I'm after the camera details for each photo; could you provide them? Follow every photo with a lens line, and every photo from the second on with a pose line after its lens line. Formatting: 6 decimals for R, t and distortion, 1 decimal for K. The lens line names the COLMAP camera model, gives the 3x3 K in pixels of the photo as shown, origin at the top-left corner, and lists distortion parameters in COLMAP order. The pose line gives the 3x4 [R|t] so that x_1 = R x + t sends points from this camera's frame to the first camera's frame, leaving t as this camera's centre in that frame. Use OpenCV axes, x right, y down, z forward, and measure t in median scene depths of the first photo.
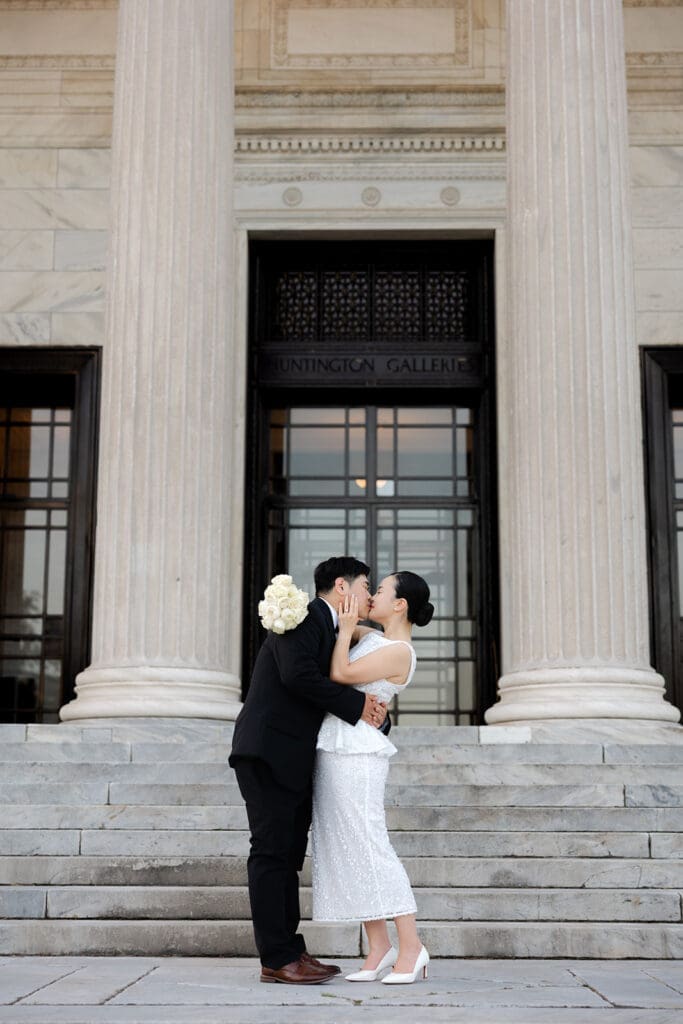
lens RADIAL K [[1706.3, 0, 341.2], [0, 1706.3, 503.6], [0, 0, 1]] dist [-0.018045, 0.000000]
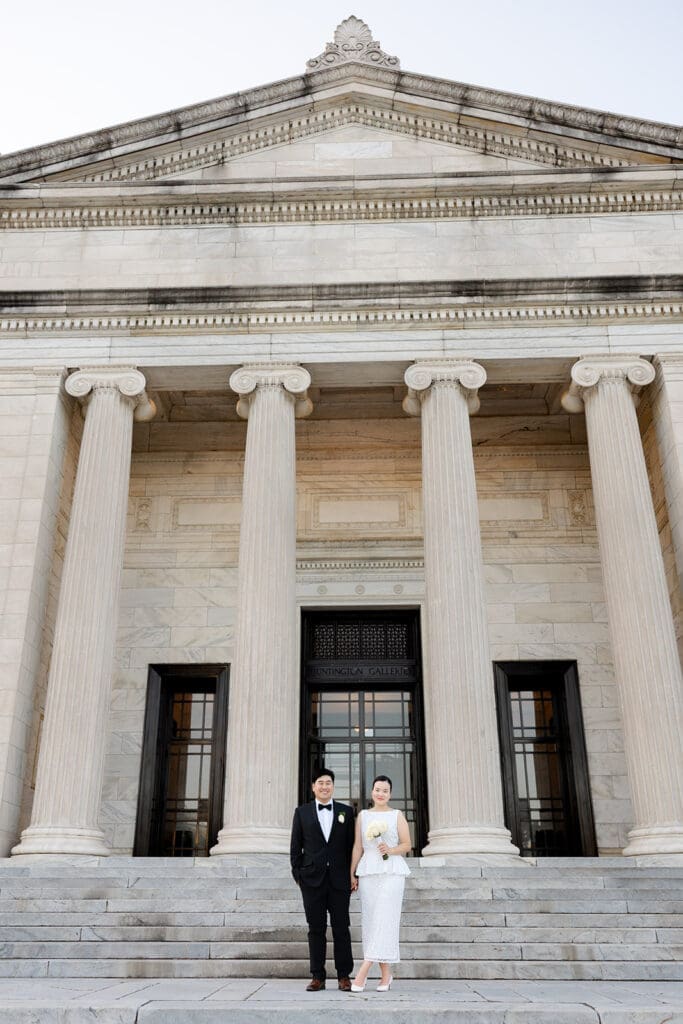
lens RADIAL K [[884.1, 0, 328.0], [0, 884.1, 557.4], [0, 0, 1]] dist [-0.001220, 0.014221]
pose [[0.999869, -0.008558, -0.013775, -0.007996], [0.005754, 0.981375, -0.192017, -0.015144], [0.015161, 0.191913, 0.981295, -0.081038]]
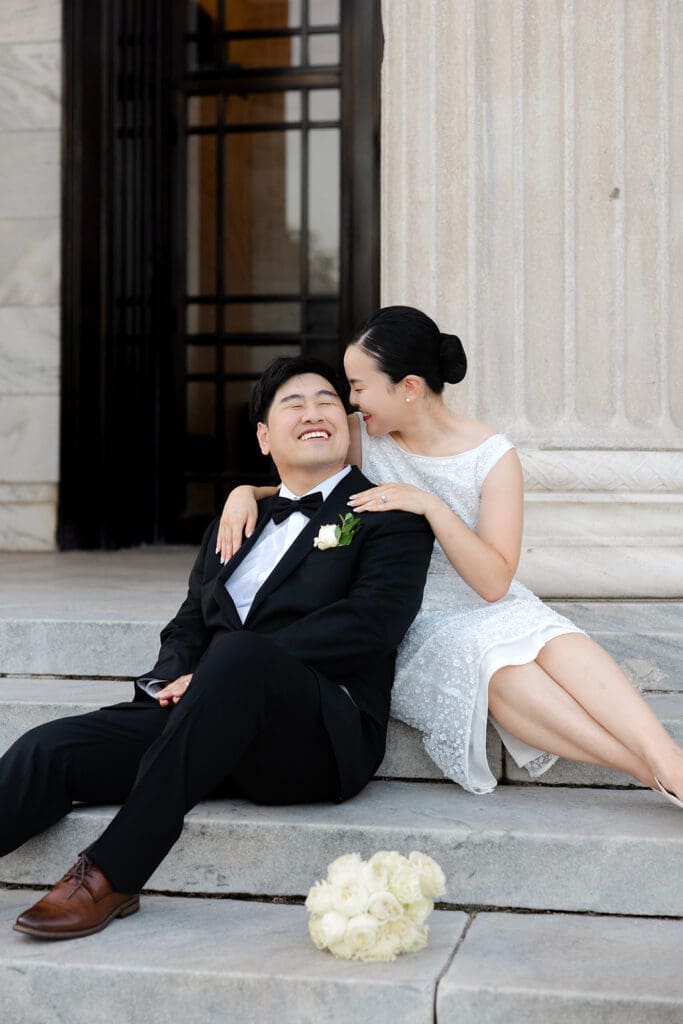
lens RADIAL K [[1706.3, 0, 342.4], [0, 1706.3, 509.0], [0, 0, 1]] dist [-0.018045, 0.000000]
pose [[0.982196, -0.003184, -0.187833, -0.078573], [0.040238, 0.980217, 0.193795, 0.035108], [0.183500, -0.197902, 0.962893, 0.592557]]
